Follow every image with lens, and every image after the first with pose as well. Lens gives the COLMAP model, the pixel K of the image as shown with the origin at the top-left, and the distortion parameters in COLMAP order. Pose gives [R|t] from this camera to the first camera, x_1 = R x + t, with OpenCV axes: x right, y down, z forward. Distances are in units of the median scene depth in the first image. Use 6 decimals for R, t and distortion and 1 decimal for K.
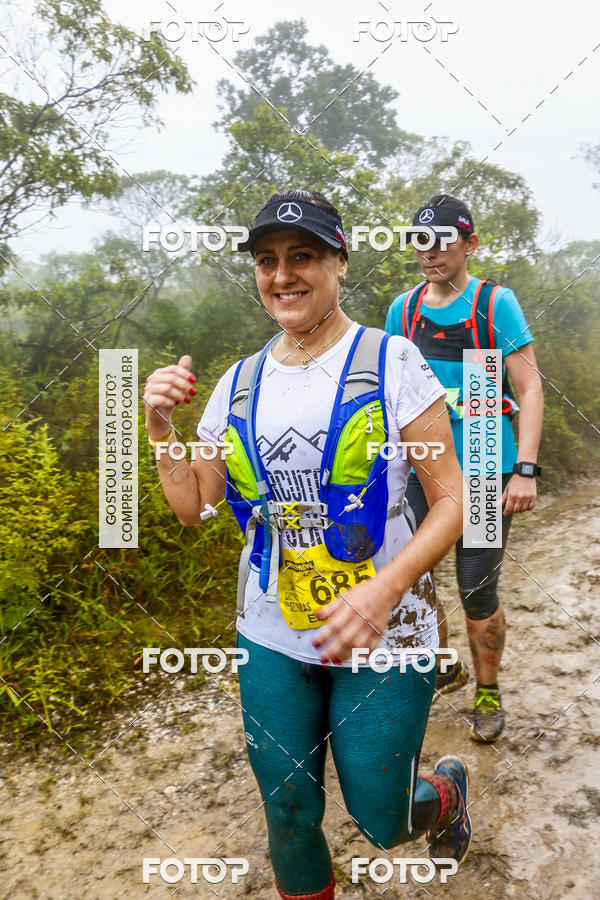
lens RADIAL K [[814.8, 0, 303.6], [0, 814.8, 454.1], [0, 0, 1]] dist [-0.156210, 0.200889]
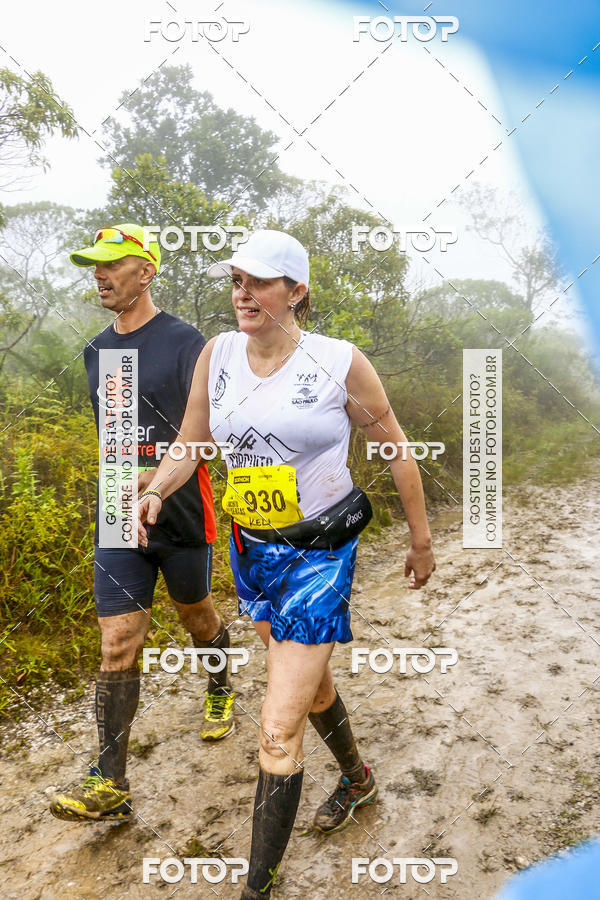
lens RADIAL K [[818.3, 0, 298.7], [0, 818.3, 452.7], [0, 0, 1]] dist [-0.149046, 0.187554]
pose [[0.991375, 0.001866, 0.131046, 0.021955], [0.002928, 0.999334, -0.036379, -0.002866], [-0.131027, 0.036449, 0.990709, -0.122519]]
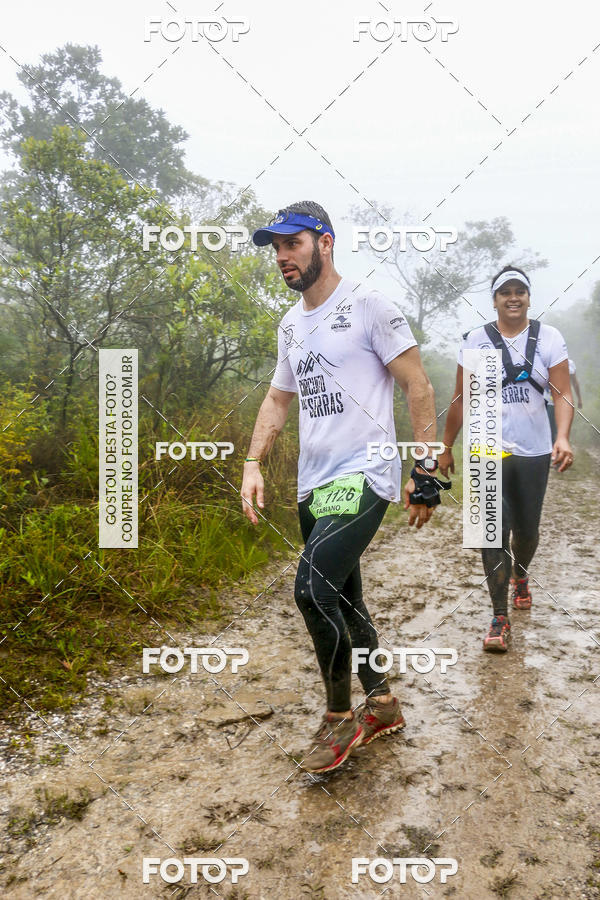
lens RADIAL K [[817.5, 0, 302.8], [0, 817.5, 448.3], [0, 0, 1]] dist [-0.159802, 0.205081]
pose [[0.954172, 0.049148, 0.295195, -0.068599], [-0.032309, 0.997574, -0.061656, 0.002068], [-0.297510, 0.049293, 0.953445, 0.027204]]
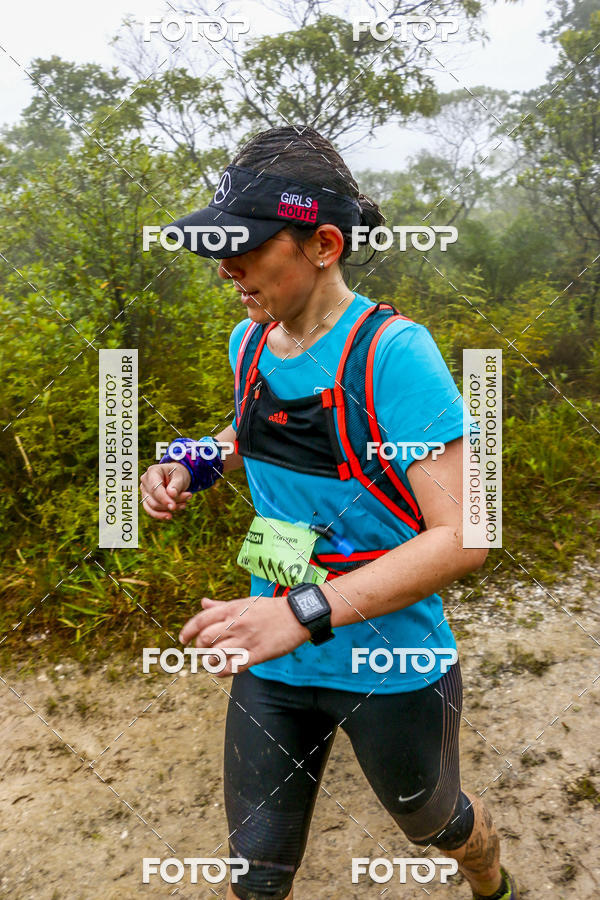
lens RADIAL K [[814.2, 0, 302.0], [0, 814.2, 451.9], [0, 0, 1]] dist [-0.165421, 0.220053]
pose [[0.932352, 0.110373, -0.344293, -0.001534], [-0.077965, 0.991236, 0.106639, 0.005518], [0.353046, -0.072583, 0.932786, -0.041878]]
